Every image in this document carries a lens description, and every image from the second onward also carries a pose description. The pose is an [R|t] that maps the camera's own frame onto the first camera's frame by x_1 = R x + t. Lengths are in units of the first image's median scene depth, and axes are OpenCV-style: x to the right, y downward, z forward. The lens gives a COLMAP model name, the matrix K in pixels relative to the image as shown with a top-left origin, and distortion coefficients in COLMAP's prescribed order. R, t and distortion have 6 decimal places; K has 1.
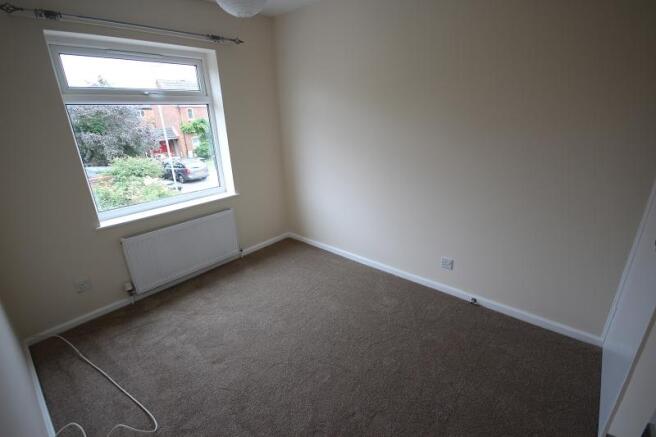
lens RADIAL K [[305.2, 0, 327.7], [0, 305.2, 217.4], [0, 0, 1]] dist [0.003387, -0.005028]
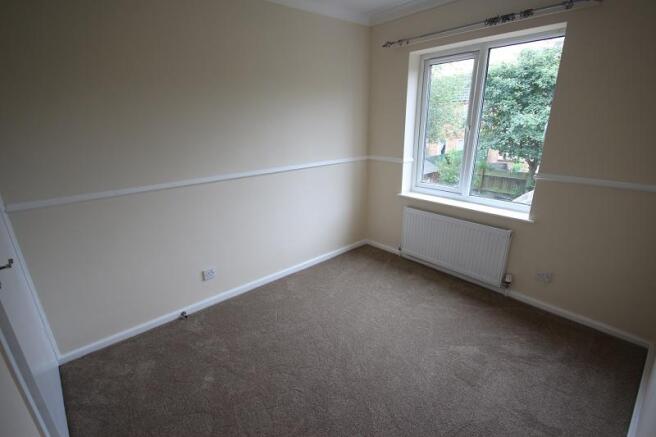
lens RADIAL K [[305.2, 0, 326.1], [0, 305.2, 219.0], [0, 0, 1]] dist [0.003387, -0.005028]
pose [[-0.132060, 0.334961, -0.932932, 0.532248], [-0.314402, 0.878423, 0.359895, -0.214377], [0.940059, 0.340843, -0.010692, 0.618001]]
